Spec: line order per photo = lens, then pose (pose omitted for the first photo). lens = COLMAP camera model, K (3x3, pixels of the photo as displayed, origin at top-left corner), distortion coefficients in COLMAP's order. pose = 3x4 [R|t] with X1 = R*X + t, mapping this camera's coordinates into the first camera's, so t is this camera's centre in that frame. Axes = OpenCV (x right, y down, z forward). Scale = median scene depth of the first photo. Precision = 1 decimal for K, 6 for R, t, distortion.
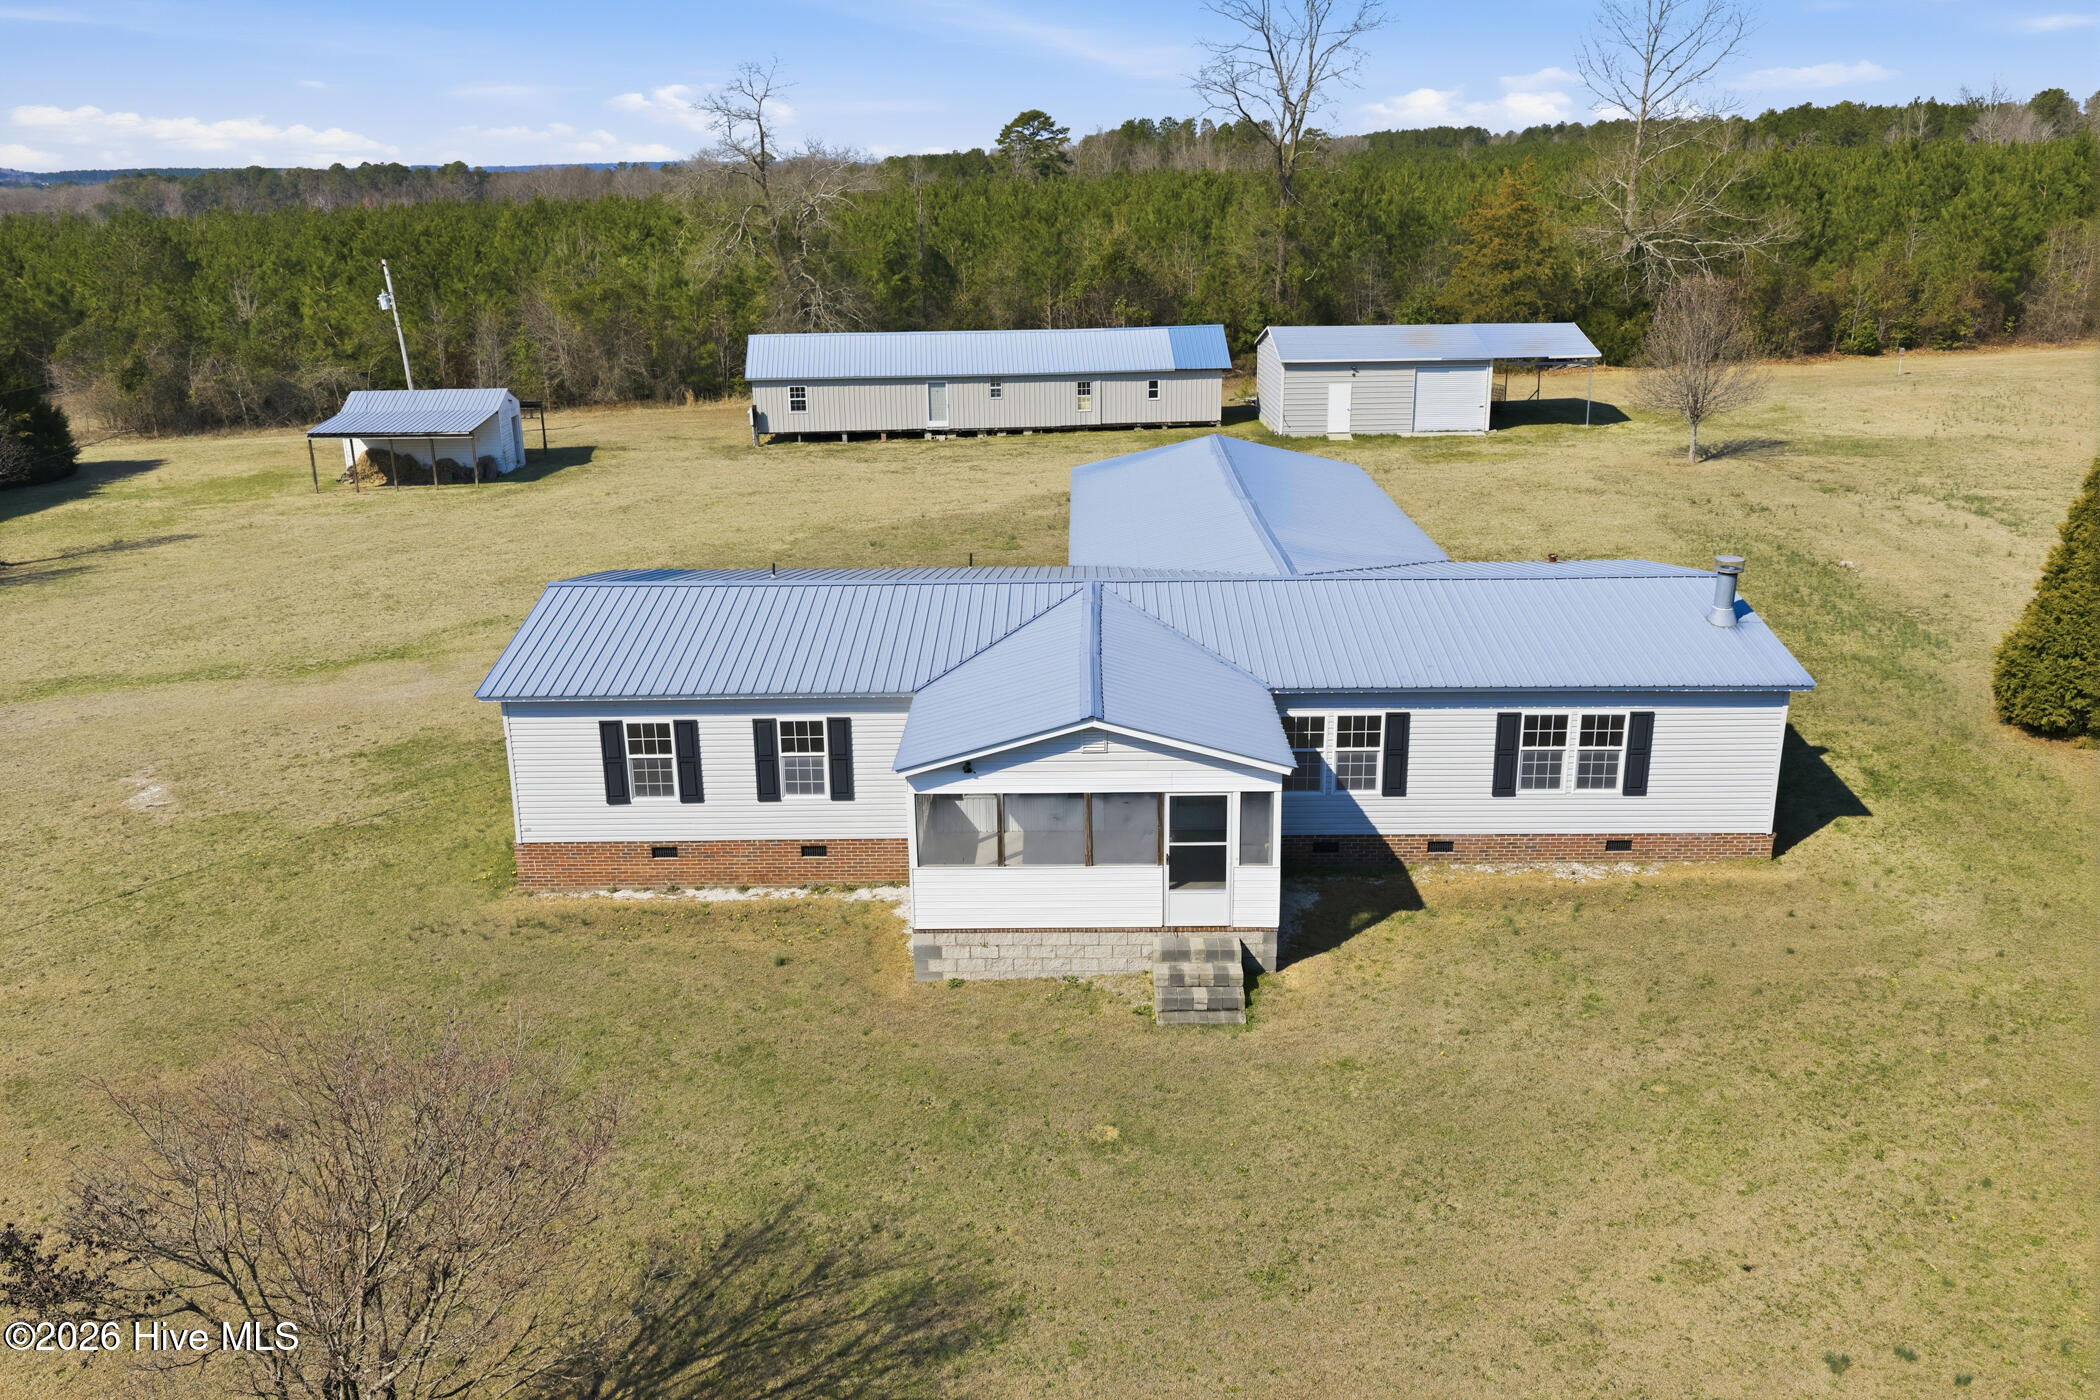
lens RADIAL K [[1740.5, 0, 1050.0], [0, 1740.5, 700.0], [0, 0, 1]] dist [0.041483, -0.095346]
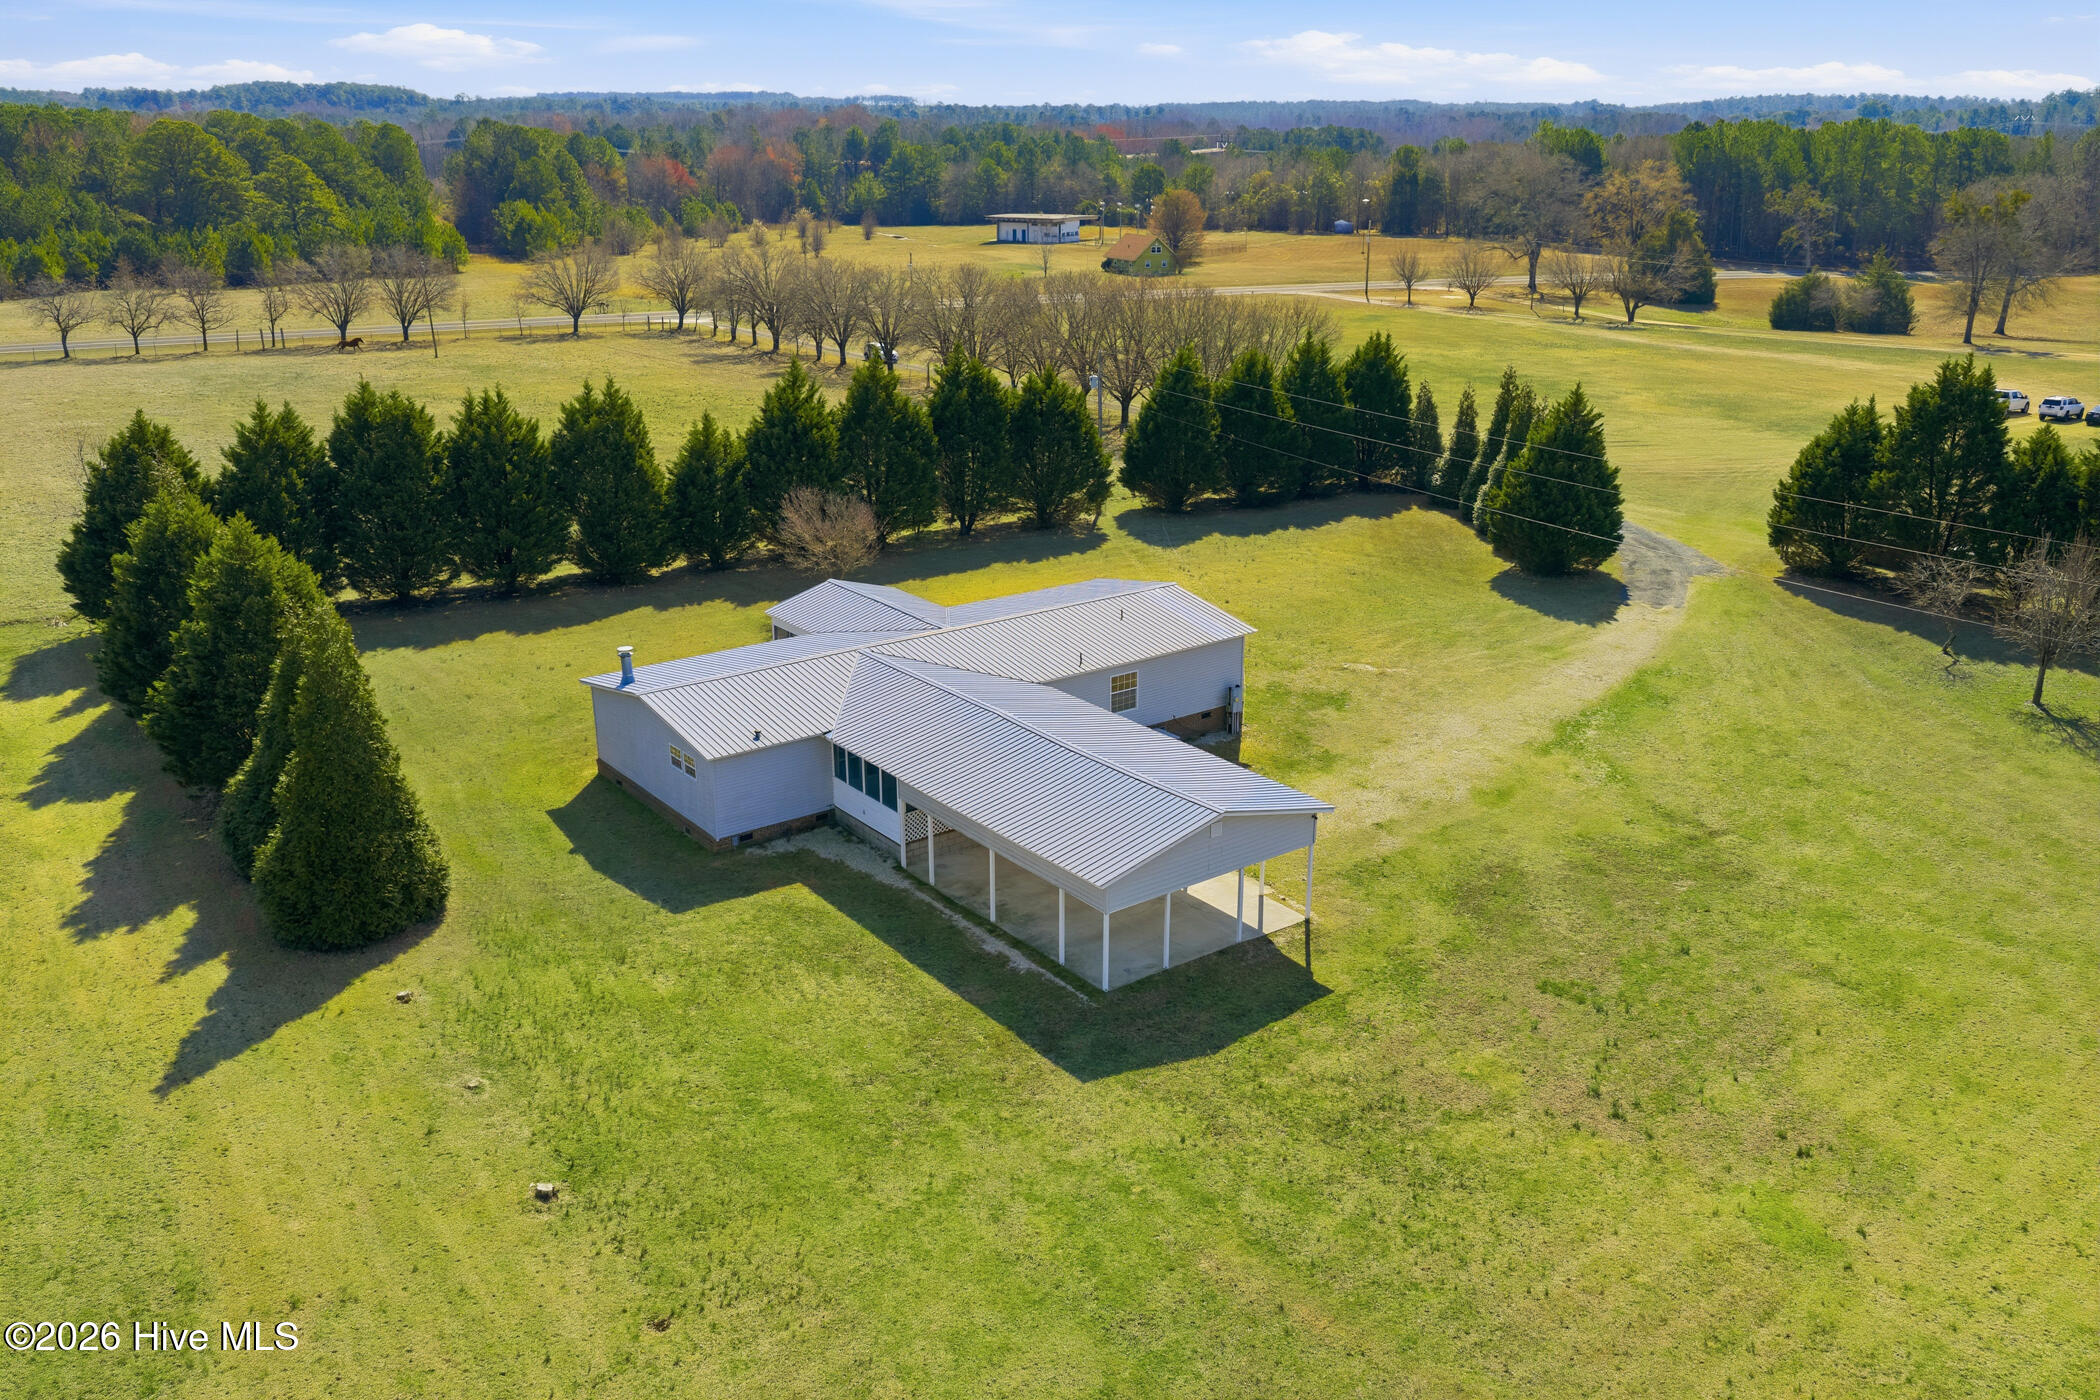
lens RADIAL K [[1741.4, 0, 1052.7], [0, 1741.4, 702.1], [0, 0, 1]] dist [0.023818, -0.040338]
pose [[-0.791164, 0.206182, -0.575803, 0.944995], [-0.172048, 0.828417, 0.533034, -0.931610], [0.586906, 0.520783, -0.619940, 2.085803]]
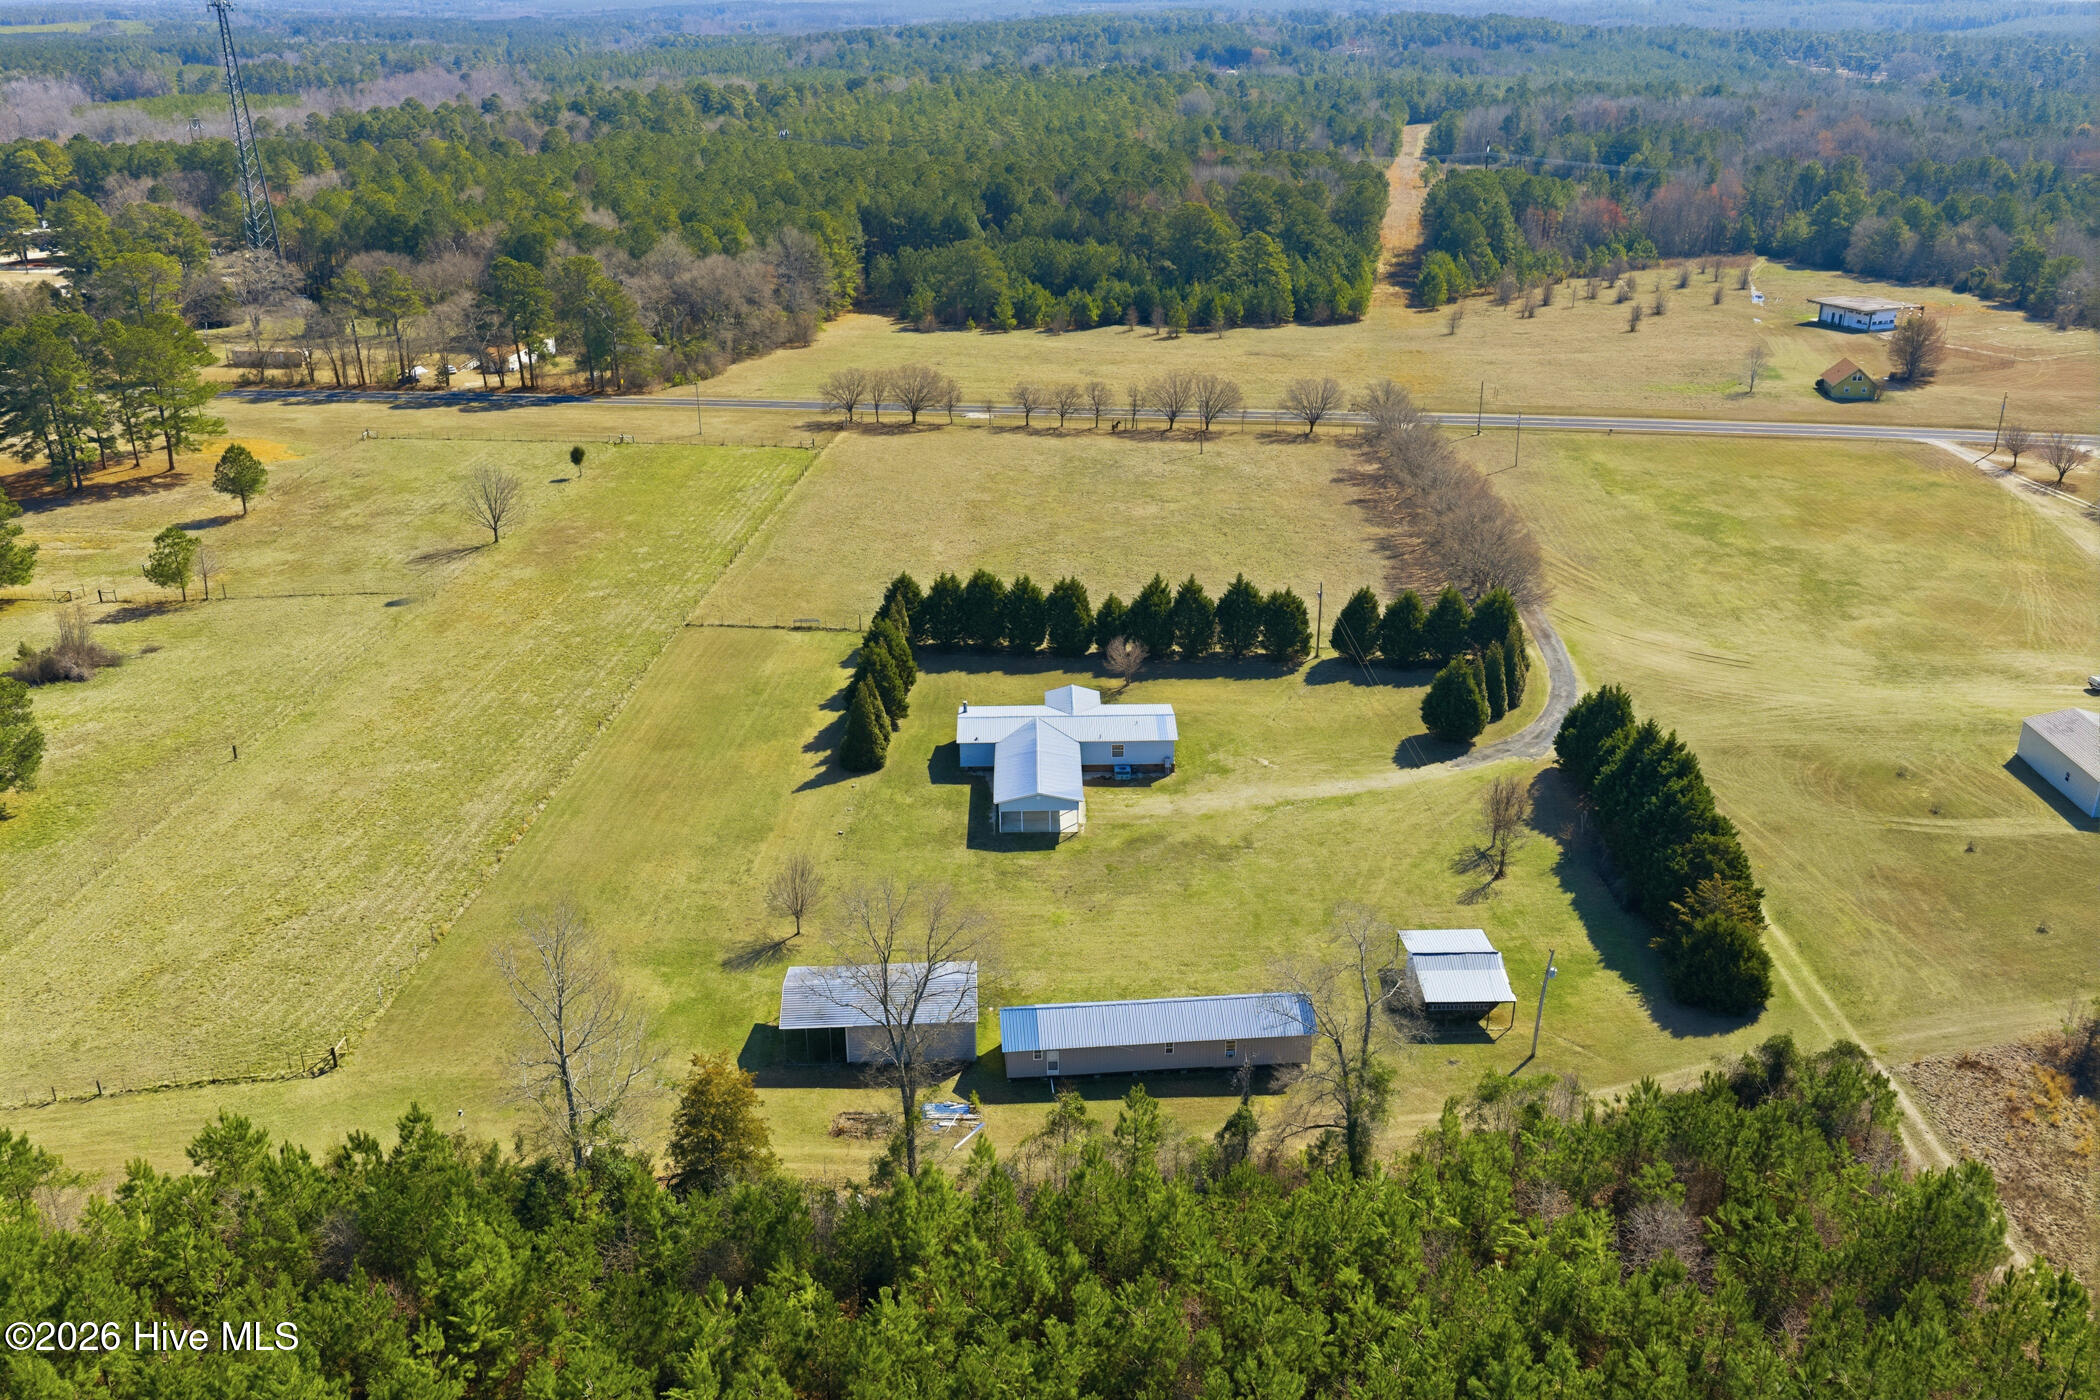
lens RADIAL K [[1741.4, 0, 1052.7], [0, 1741.4, 702.1], [0, 0, 1]] dist [0.023818, -0.040338]
pose [[-0.999423, 0.026773, -0.020914, 0.186005], [0.007373, 0.771852, 0.635760, -3.260148], [0.033163, 0.635238, -0.771604, 4.746430]]
